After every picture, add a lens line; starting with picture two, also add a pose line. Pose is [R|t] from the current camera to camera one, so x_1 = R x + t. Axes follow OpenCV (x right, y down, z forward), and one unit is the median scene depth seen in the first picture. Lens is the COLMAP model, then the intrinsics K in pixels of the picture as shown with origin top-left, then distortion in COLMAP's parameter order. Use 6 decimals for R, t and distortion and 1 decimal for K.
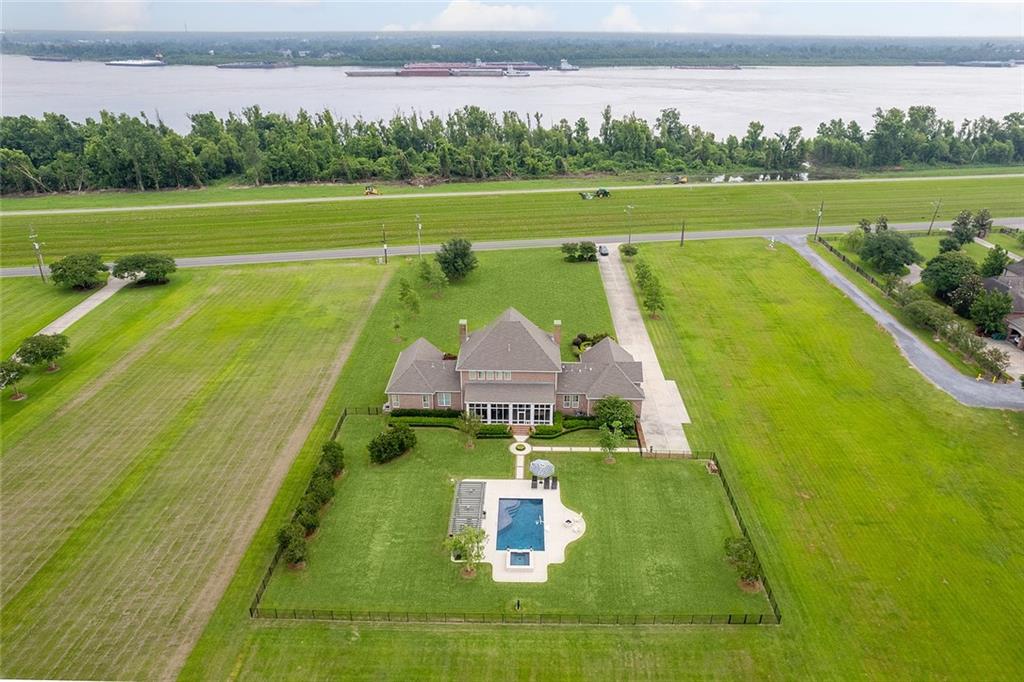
lens RADIAL K [[677.7, 0, 523.6], [0, 677.7, 319.1], [0, 0, 1]] dist [-0.077302, 0.070526]
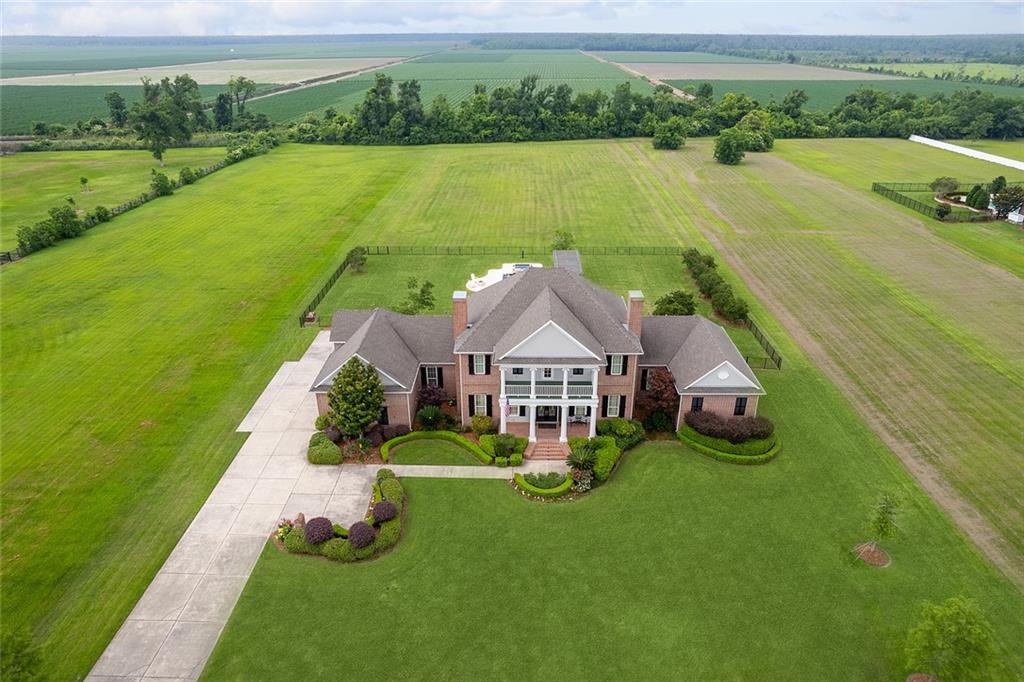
lens RADIAL K [[659.0, 0, 516.5], [0, 659.0, 332.1], [0, 0, 1]] dist [-0.091336, 0.085136]
pose [[-0.999992, -0.003676, -0.001309, 0.003646], [-0.003411, 0.660788, 0.750565, -0.251423], [-0.001895, 0.750564, -0.660795, 0.938470]]
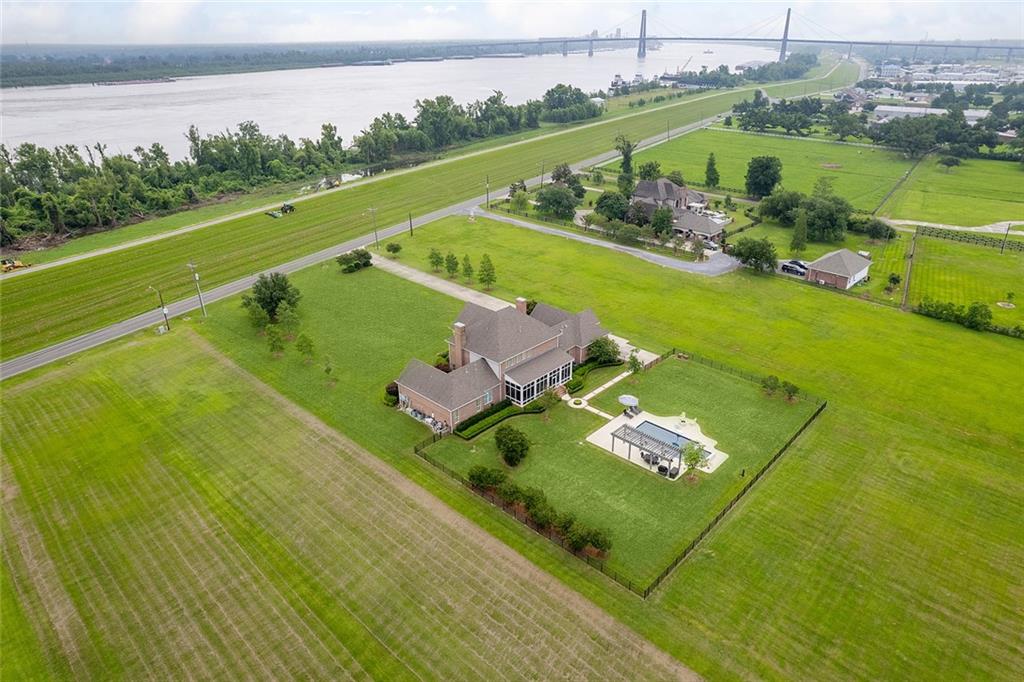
lens RADIAL K [[659.0, 0, 516.5], [0, 659.0, 332.1], [0, 0, 1]] dist [-0.091336, 0.085136]
pose [[0.674312, -0.314045, 0.668340, -0.481563], [0.302295, 0.943146, 0.138177, -0.066512], [-0.673736, 0.108861, 0.730909, 0.147642]]
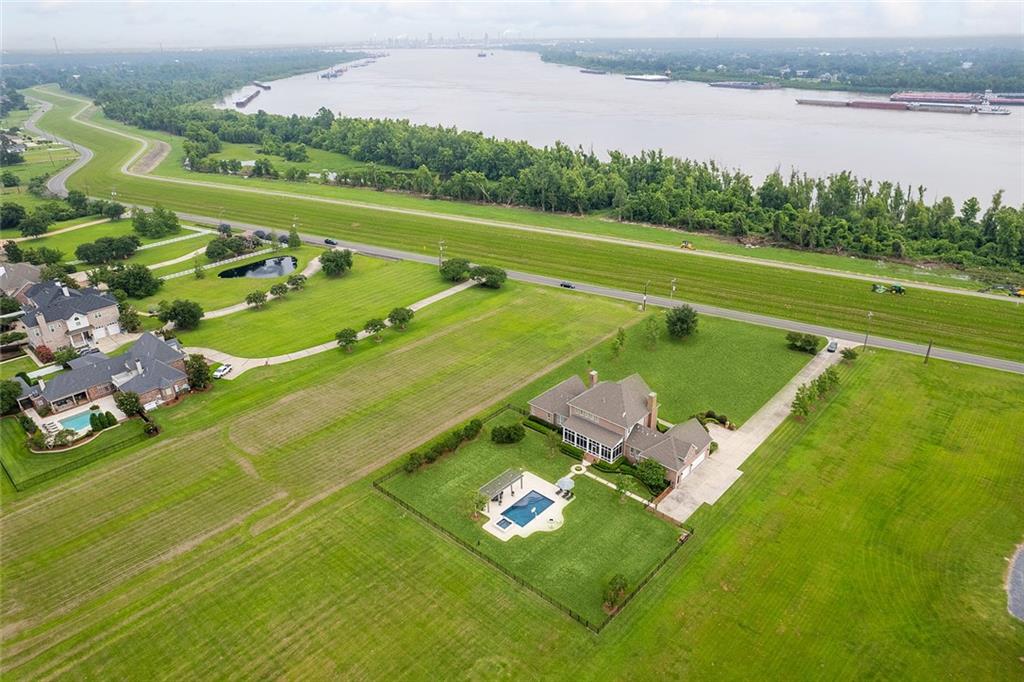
lens RADIAL K [[677.7, 0, 523.6], [0, 677.7, 319.1], [0, 0, 1]] dist [-0.077302, 0.070526]
pose [[0.754143, 0.244385, -0.609544, 0.429428], [-0.246456, 0.965658, 0.082240, -0.124691], [0.608709, 0.088205, 0.788475, -0.135902]]
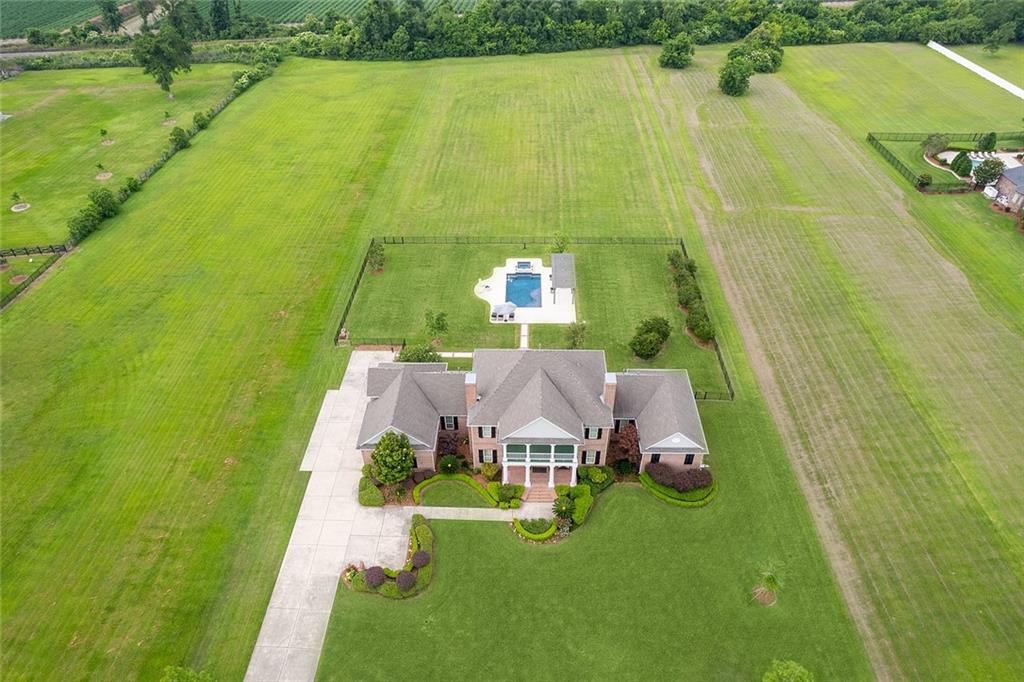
lens RADIAL K [[659.0, 0, 516.5], [0, 659.0, 332.1], [0, 0, 1]] dist [-0.091336, 0.085136]
pose [[-0.999939, -0.004651, 0.009997, -0.001799], [0.006679, 0.465863, 0.884831, -0.409567], [-0.008772, 0.884844, -0.465804, 0.868788]]
